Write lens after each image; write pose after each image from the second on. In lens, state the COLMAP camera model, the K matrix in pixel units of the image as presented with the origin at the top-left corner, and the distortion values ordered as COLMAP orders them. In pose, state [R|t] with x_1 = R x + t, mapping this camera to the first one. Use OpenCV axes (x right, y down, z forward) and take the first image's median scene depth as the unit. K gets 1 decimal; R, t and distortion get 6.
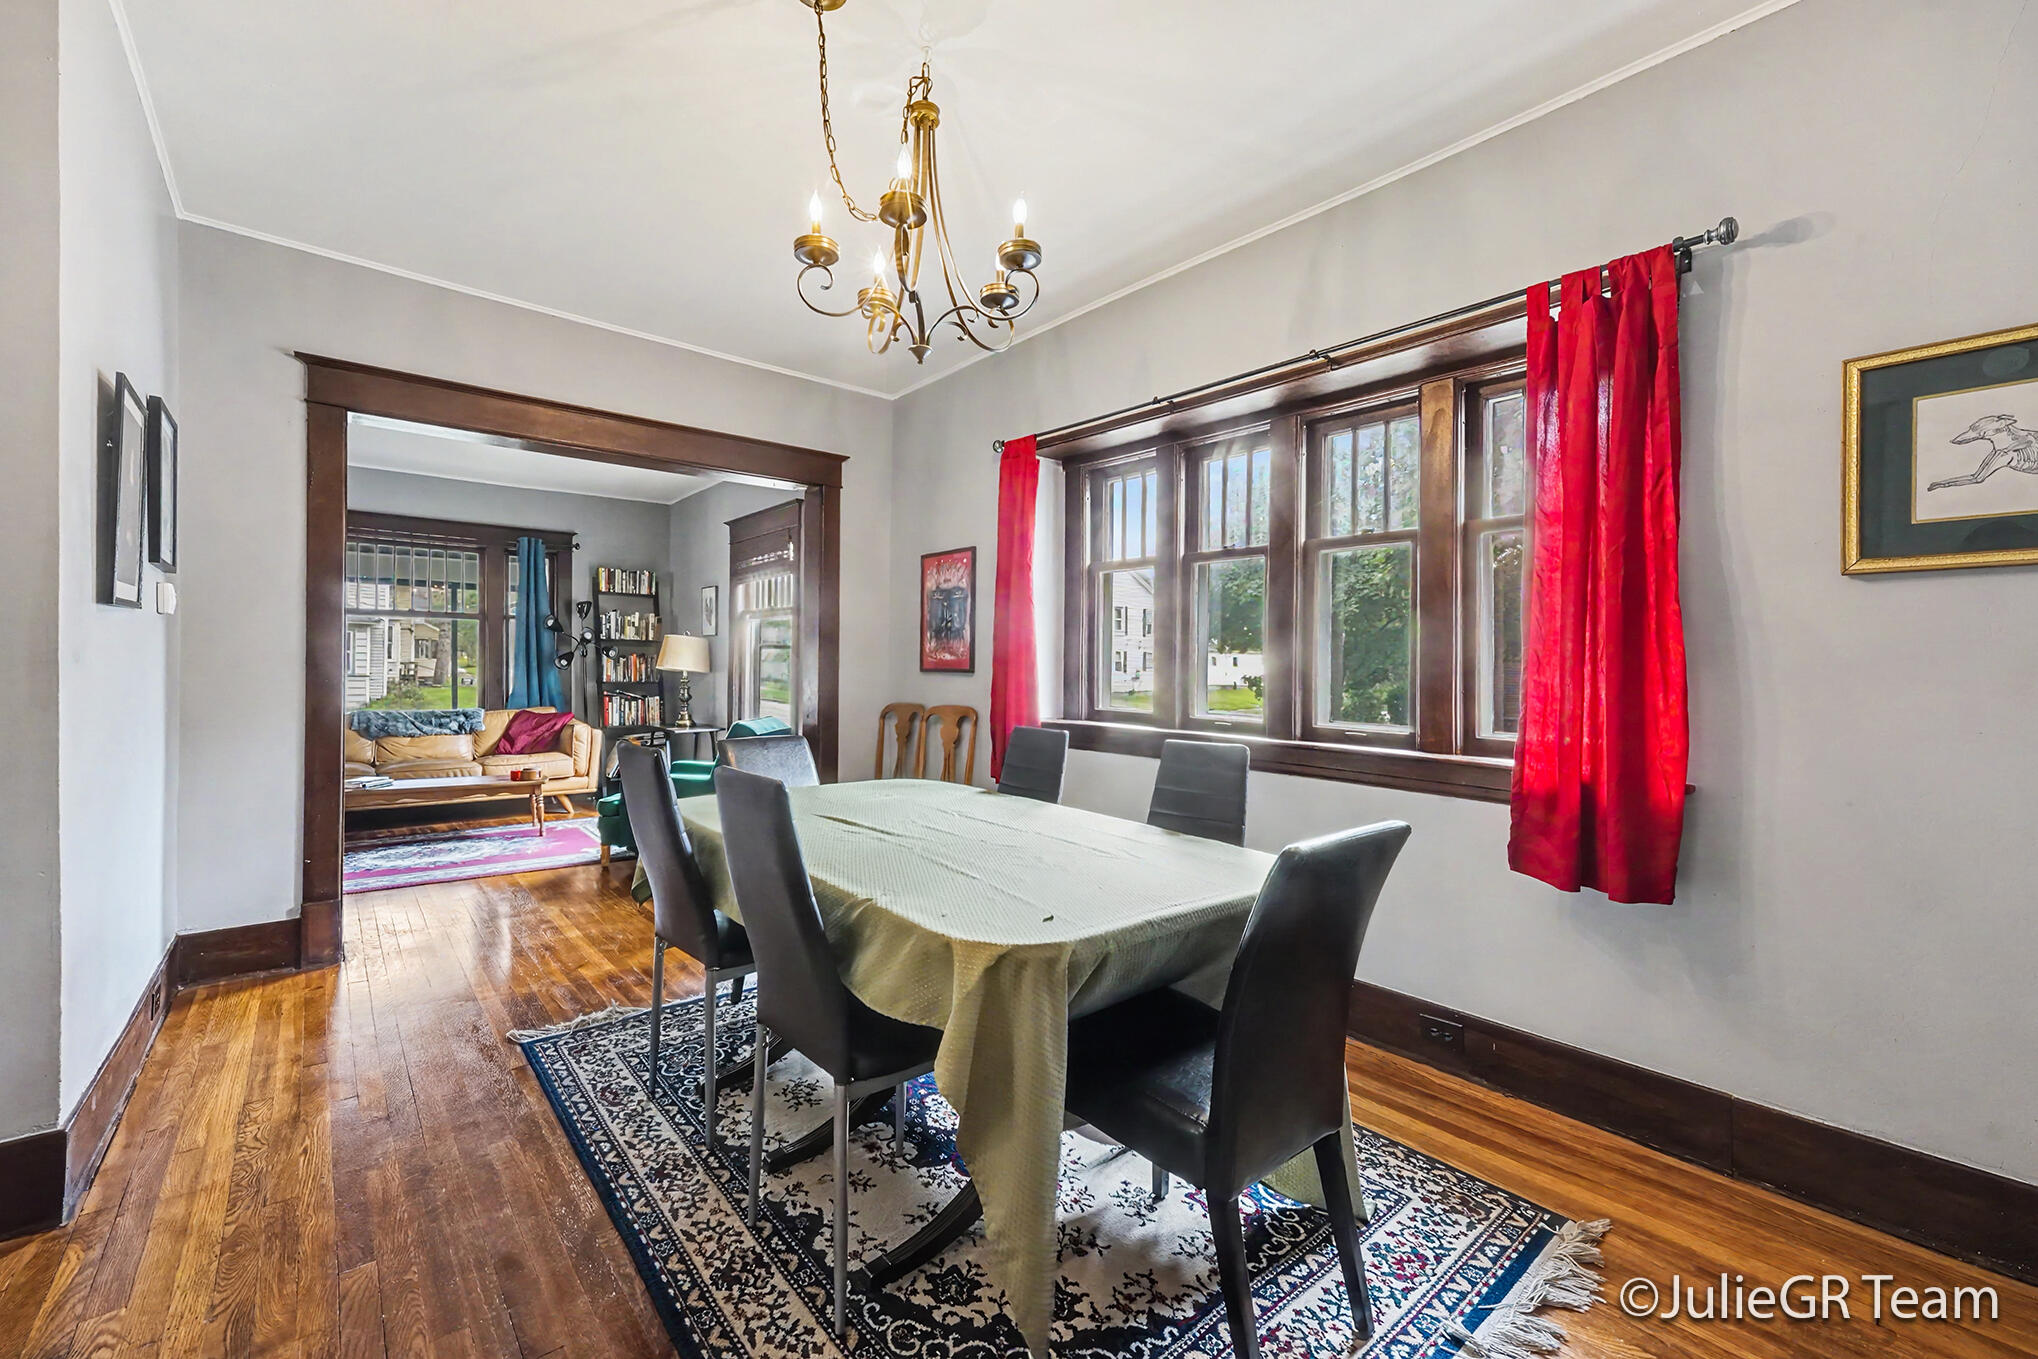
lens RADIAL K [[820.2, 0, 1013.5], [0, 820.2, 673.0], [0, 0, 1]] dist [-0.003525, 0.001248]
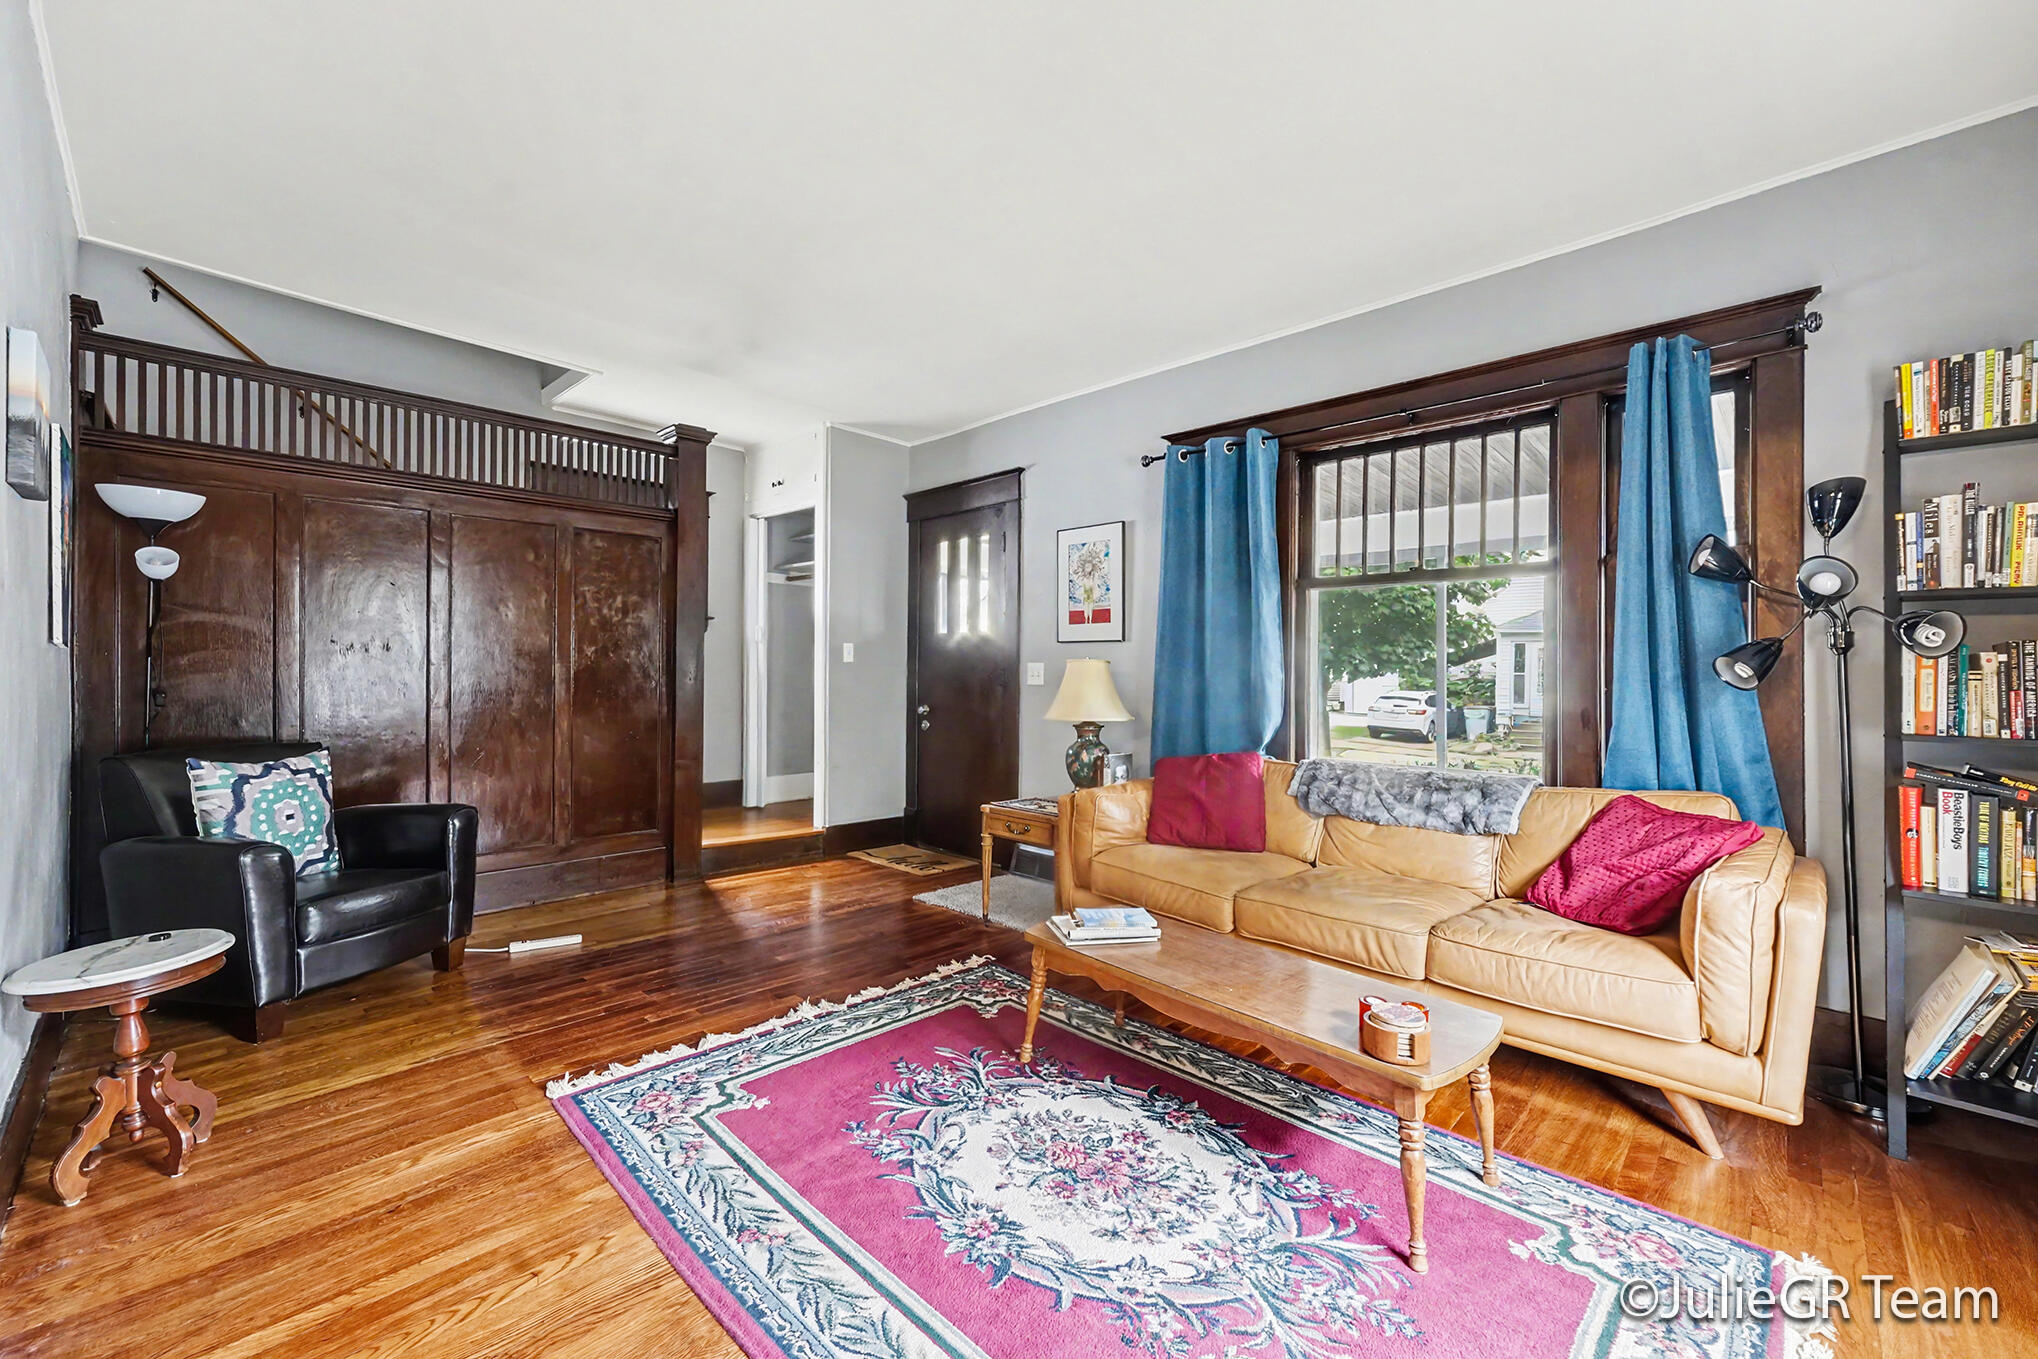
lens RADIAL K [[820.2, 0, 1020.0], [0, 820.2, 673.3], [0, 0, 1]] dist [-0.003525, 0.001248]
pose [[0.097680, -0.006417, -0.995197, -0.241592], [-0.010525, 0.999917, -0.007481, -0.005810], [0.995162, 0.011205, 0.097604, 0.667832]]
